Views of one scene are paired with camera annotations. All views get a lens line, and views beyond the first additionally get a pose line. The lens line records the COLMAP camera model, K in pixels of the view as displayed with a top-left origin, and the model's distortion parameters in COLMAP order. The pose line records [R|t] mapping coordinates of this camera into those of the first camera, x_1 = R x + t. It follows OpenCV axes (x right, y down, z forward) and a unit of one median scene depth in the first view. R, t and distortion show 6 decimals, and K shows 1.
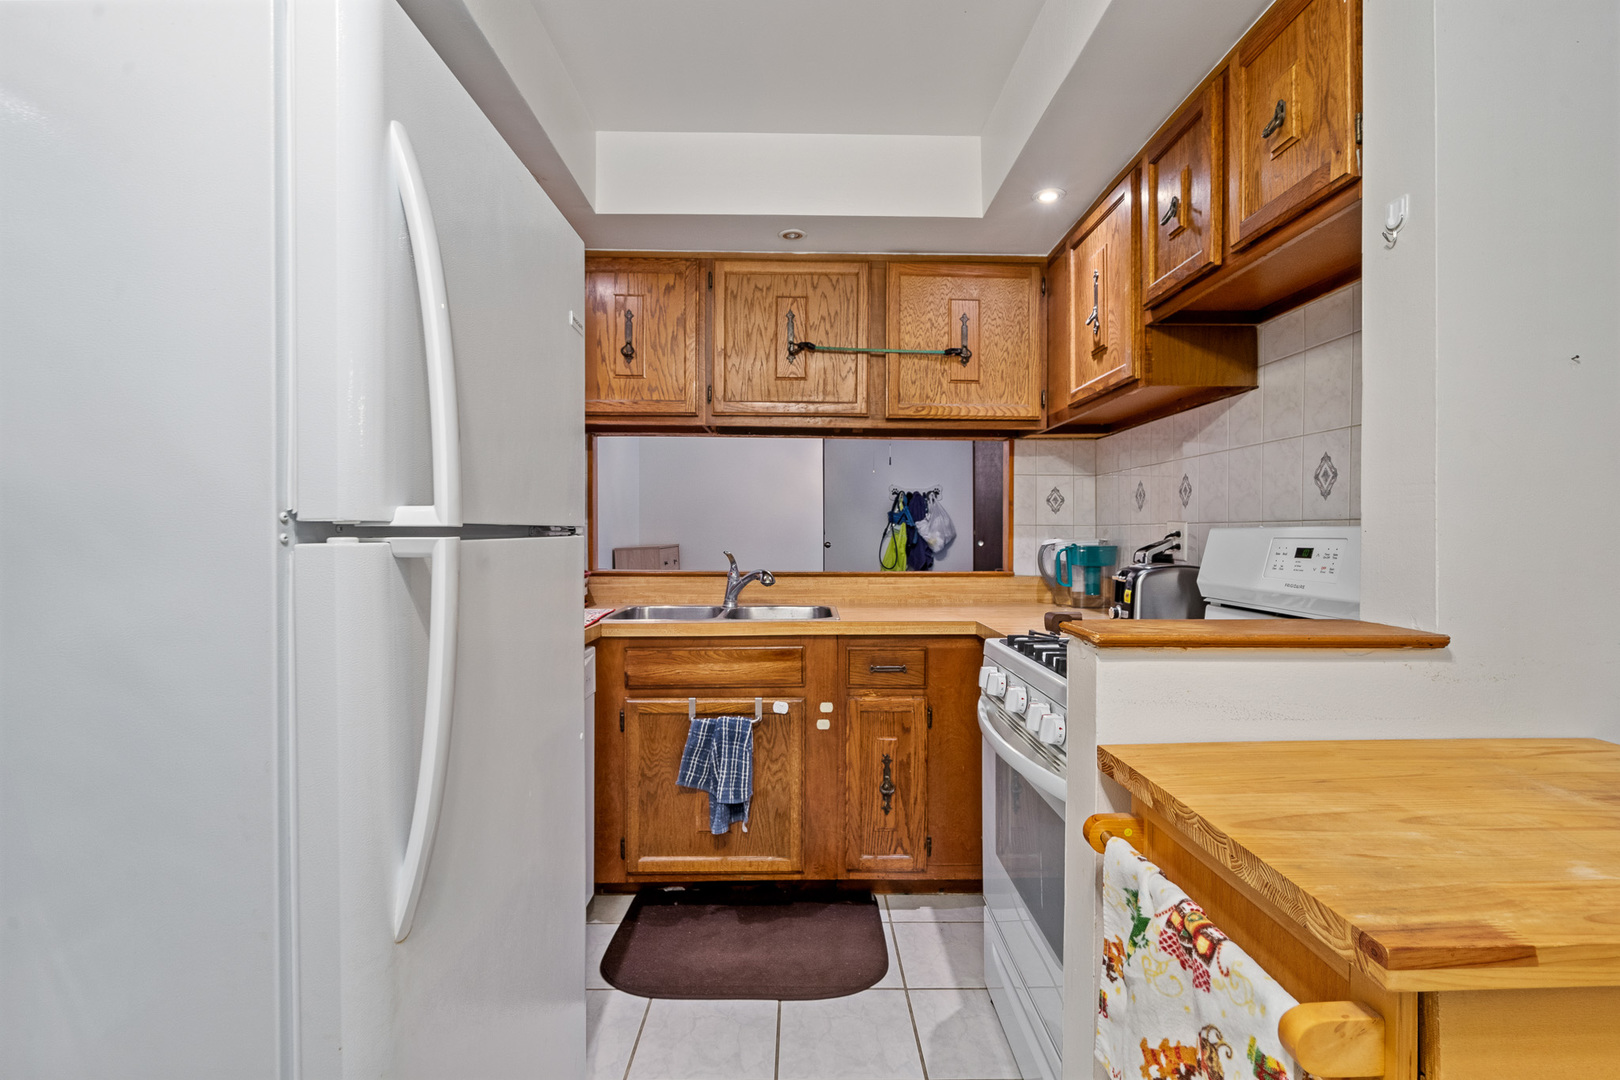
lens RADIAL K [[755.6, 0, 804.7], [0, 755.6, 530.2], [0, 0, 1]] dist [-0.004067, 0.000512]
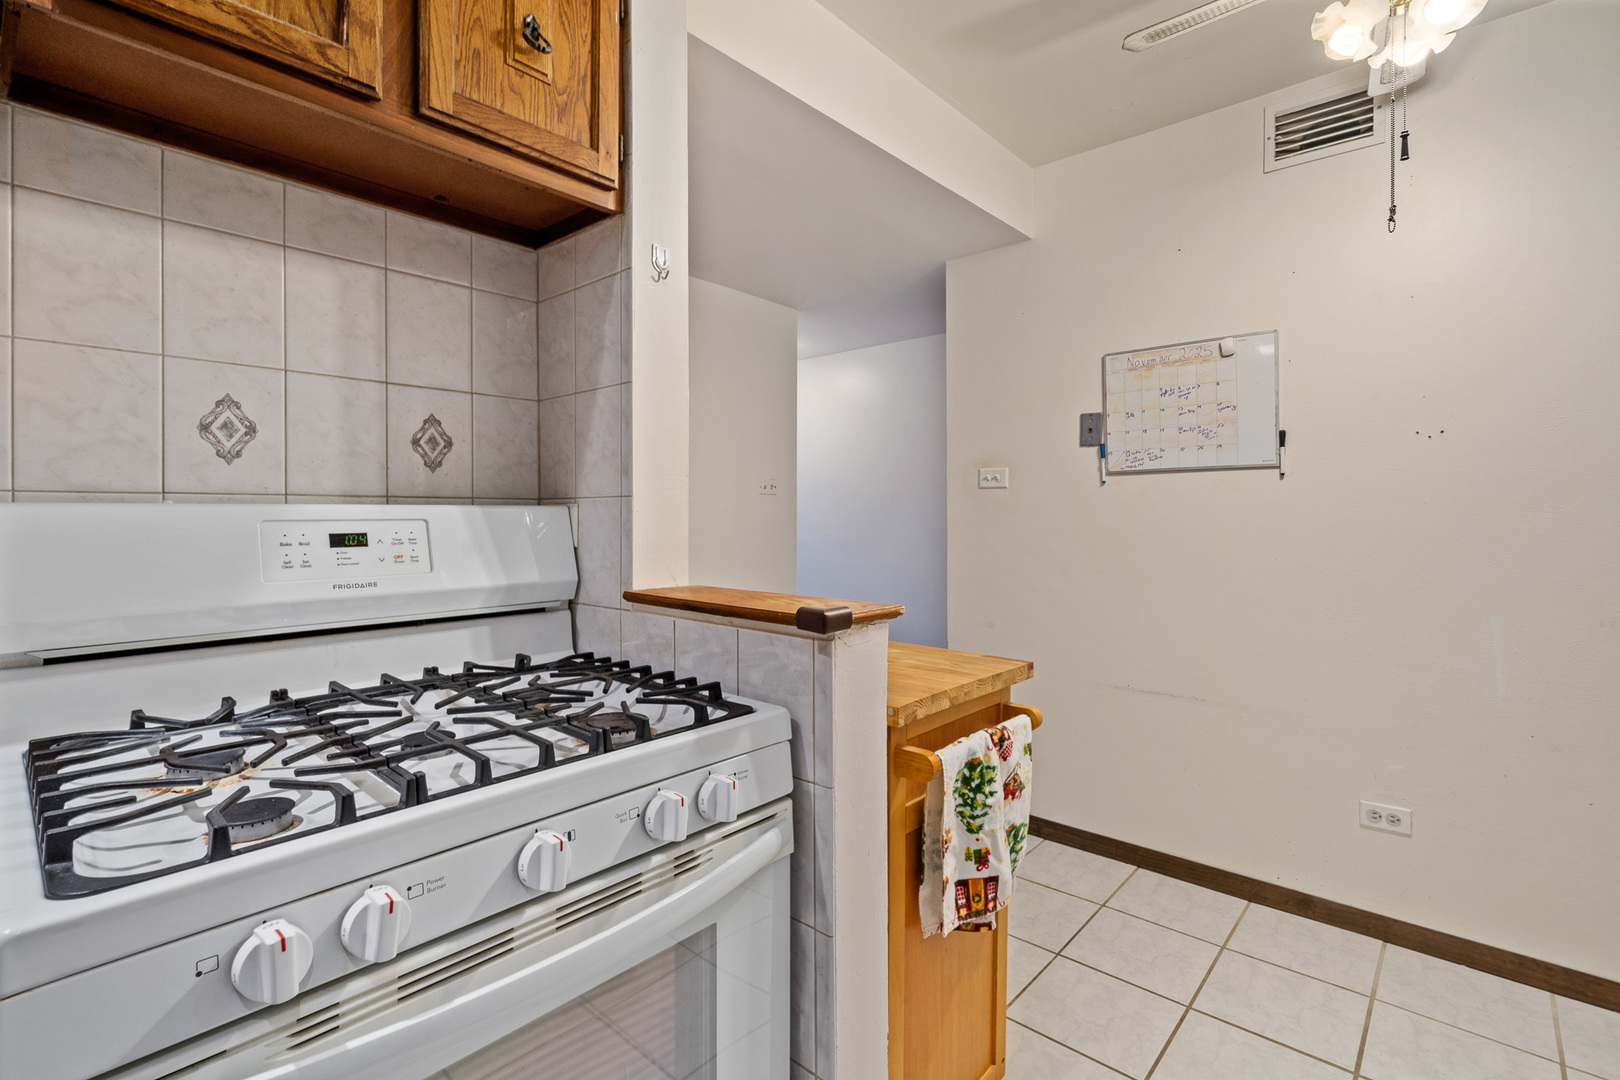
lens RADIAL K [[755.6, 0, 786.9], [0, 755.6, 510.4], [0, 0, 1]] dist [-0.004067, 0.000512]
pose [[-0.727791, 0.003180, 0.685792, -0.107150], [0.001446, 0.999994, -0.003102, 0.003154], [-0.685797, -0.001266, -0.727791, 0.891559]]
